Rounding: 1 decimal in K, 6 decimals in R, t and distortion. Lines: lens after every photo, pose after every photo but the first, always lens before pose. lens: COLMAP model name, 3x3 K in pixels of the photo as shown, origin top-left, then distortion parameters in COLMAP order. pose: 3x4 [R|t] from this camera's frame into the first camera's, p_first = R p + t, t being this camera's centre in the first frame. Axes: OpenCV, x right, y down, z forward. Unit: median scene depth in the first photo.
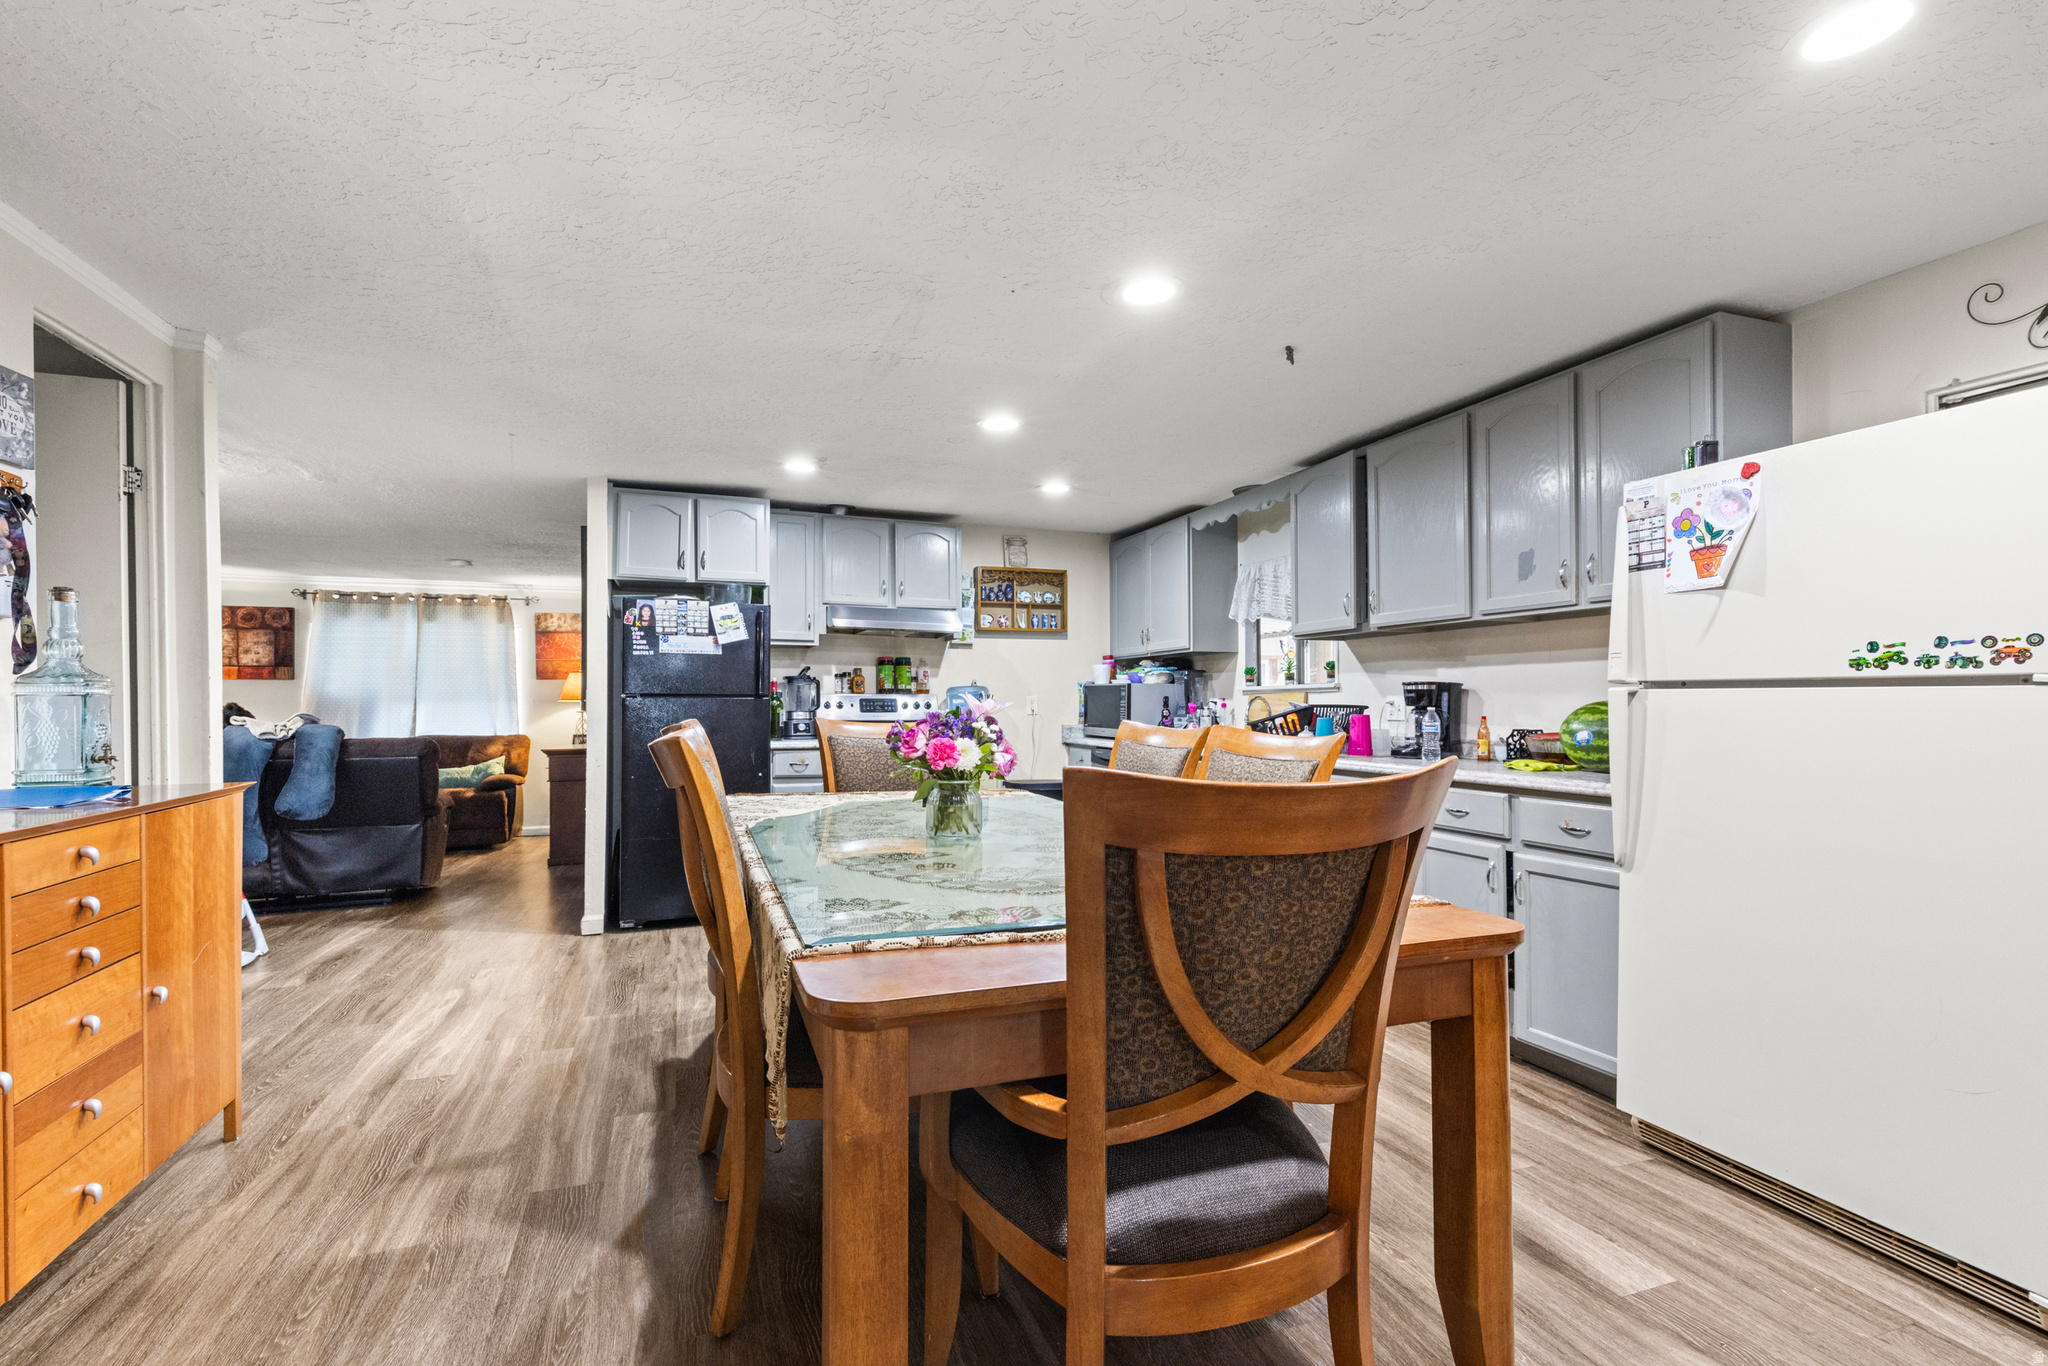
lens RADIAL K [[947.6, 0, 1017.1], [0, 947.6, 695.7], [0, 0, 1]] dist [0.001325, 0.000685]
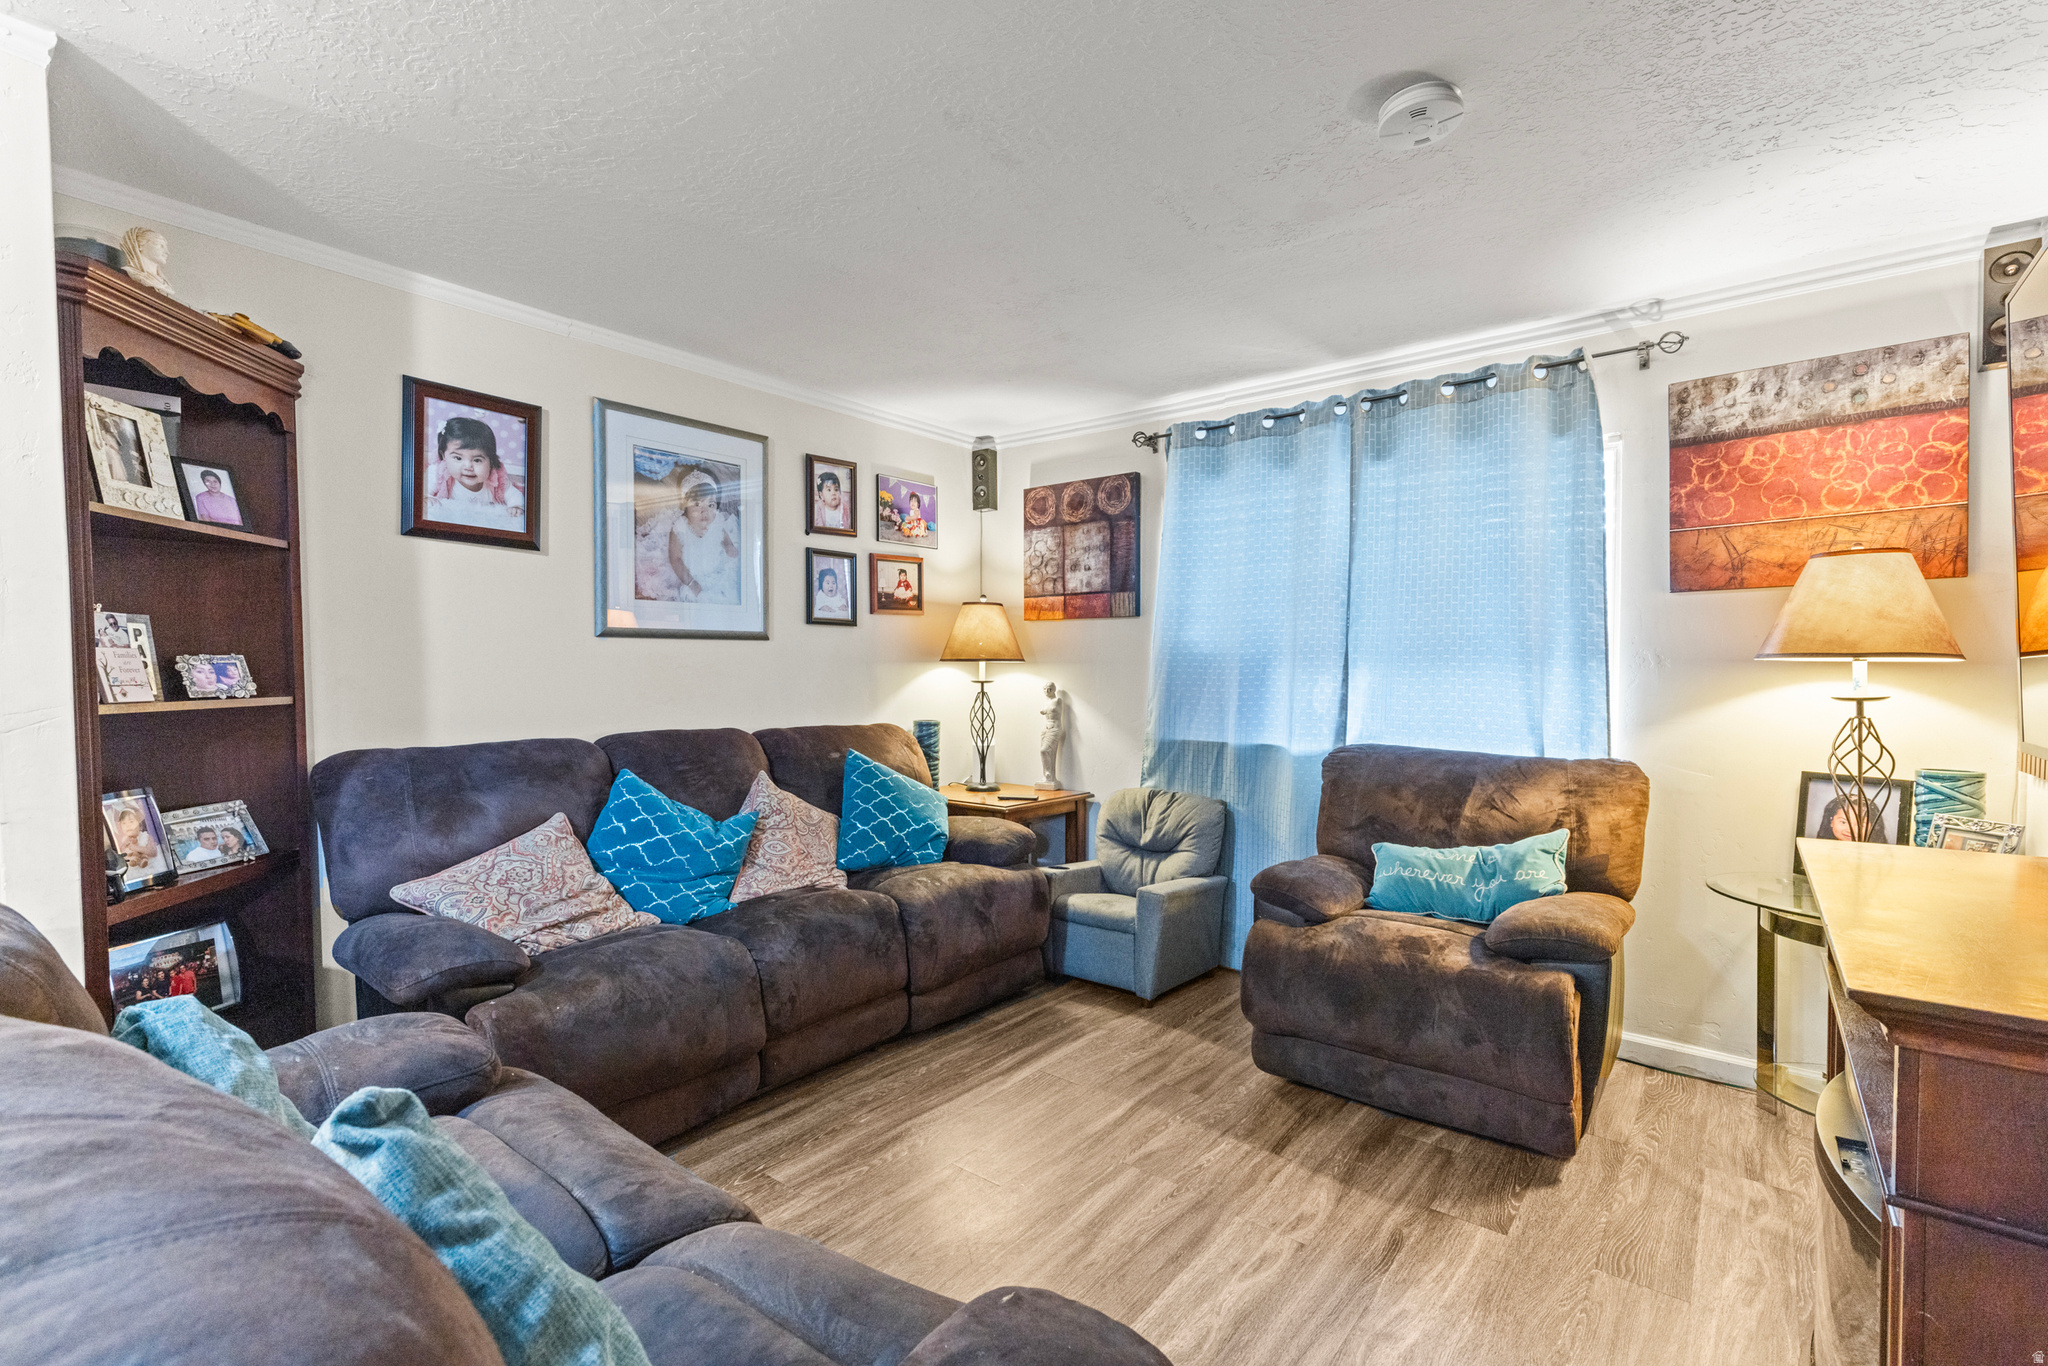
lens RADIAL K [[947.6, 0, 1017.1], [0, 947.6, 695.7], [0, 0, 1]] dist [0.001325, 0.000685]
pose [[0.539282, 0.030186, -0.841584, -0.373708], [0.004436, 0.999242, 0.038684, 0.004829], [0.842114, -0.024595, 0.538739, 0.673055]]
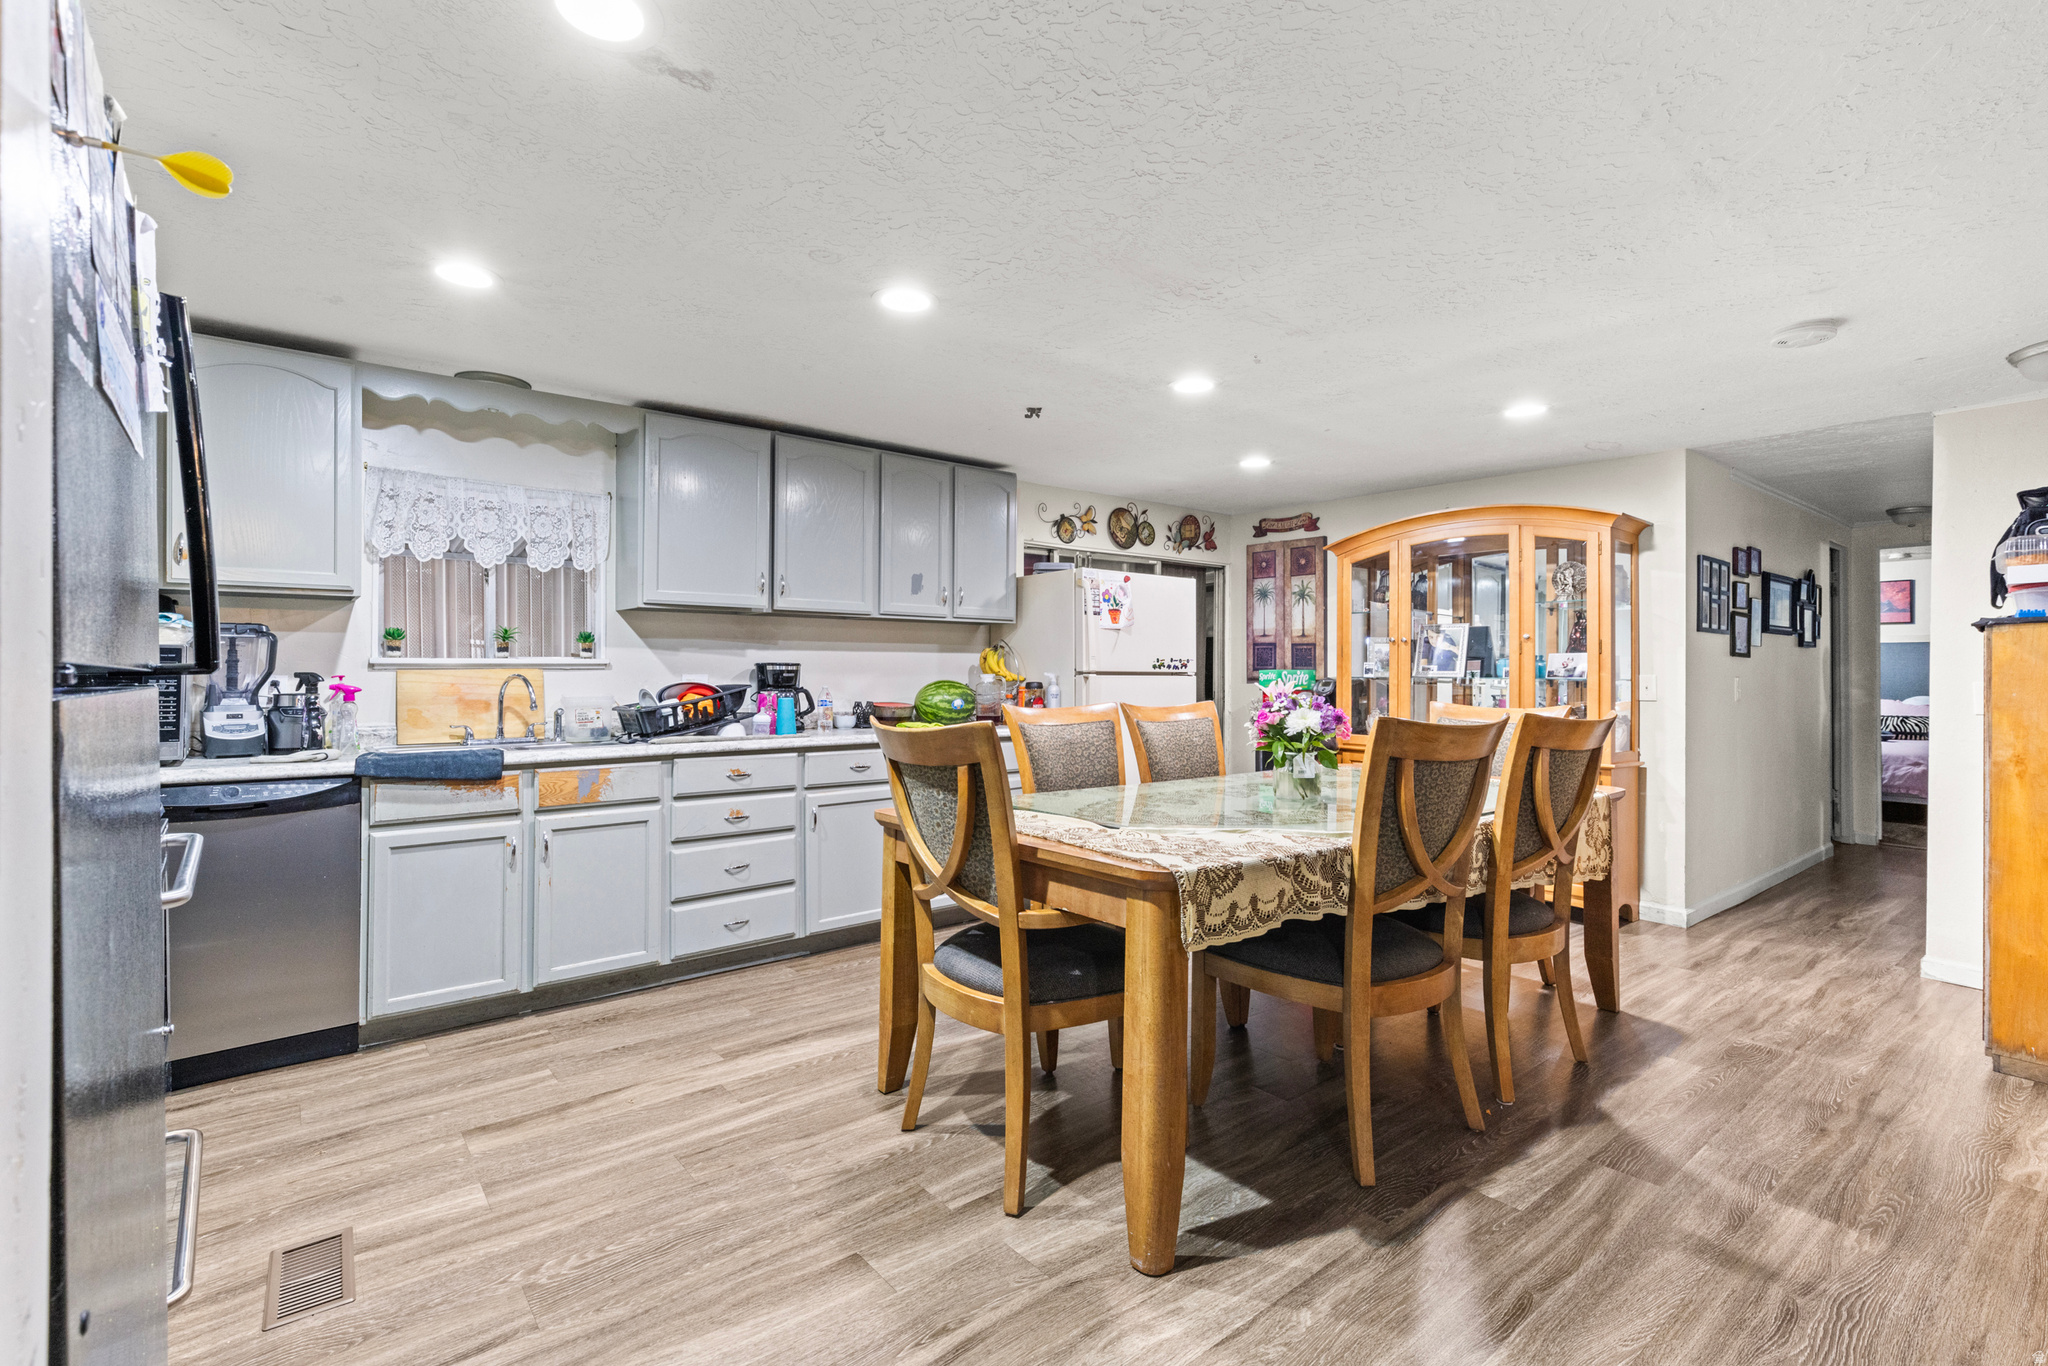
lens RADIAL K [[937.5, 0, 1014.1], [0, 937.5, 660.6], [0, 0, 1]] dist [0.002774, 0.000559]
pose [[-0.337080, 0.010415, 0.941418, -0.978144], [-0.011994, 0.999810, -0.015355, -0.005257], [-0.941400, -0.016467, -0.336891, 1.590261]]
